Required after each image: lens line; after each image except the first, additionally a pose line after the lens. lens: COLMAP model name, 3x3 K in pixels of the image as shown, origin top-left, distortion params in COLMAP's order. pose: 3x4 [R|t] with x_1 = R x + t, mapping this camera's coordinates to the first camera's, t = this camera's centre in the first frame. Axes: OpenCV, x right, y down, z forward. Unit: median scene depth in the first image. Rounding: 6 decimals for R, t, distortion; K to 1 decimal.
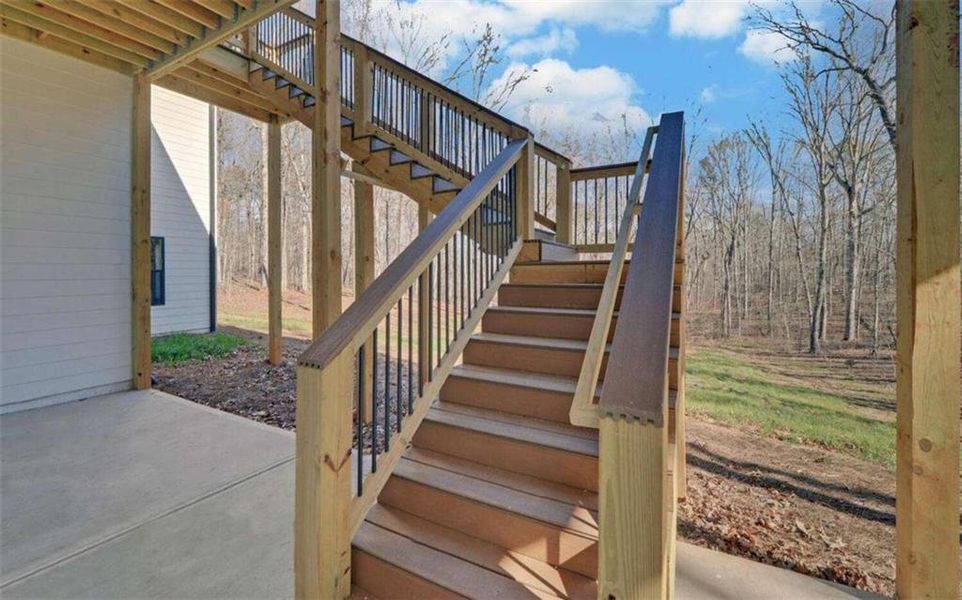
lens RADIAL K [[393.1, 0, 478.0], [0, 393.1, 276.6], [0, 0, 1]] dist [-0.002276, -0.000281]
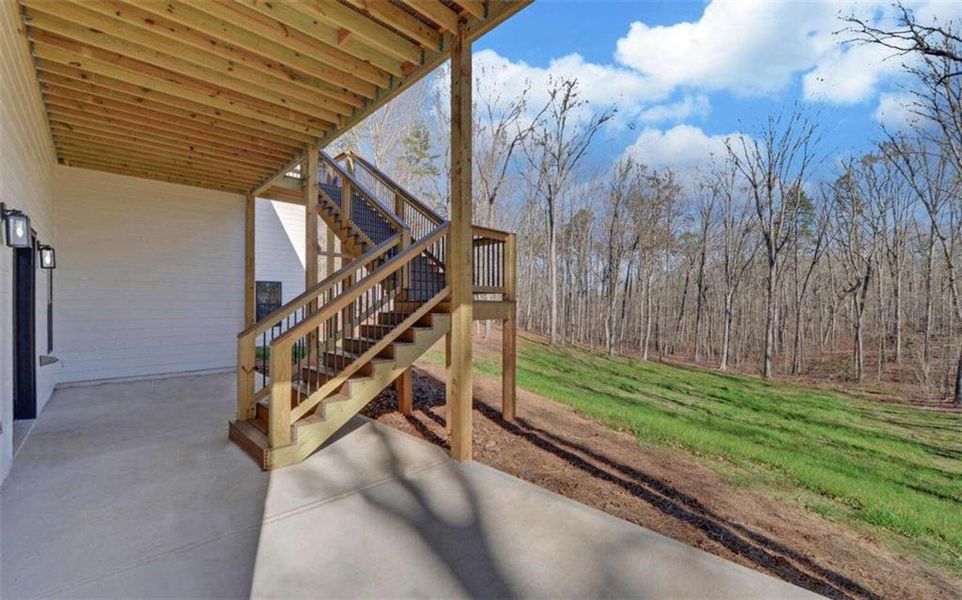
lens RADIAL K [[382.4, 0, 481.0], [0, 382.4, 300.0], [0, 0, 1]] dist [-0.011474, -0.000211]
pose [[0.966562, 0.002338, -0.256423, 0.603535], [-0.008675, 0.999684, -0.023583, -0.003110], [0.256287, 0.025019, 0.966277, -0.391296]]
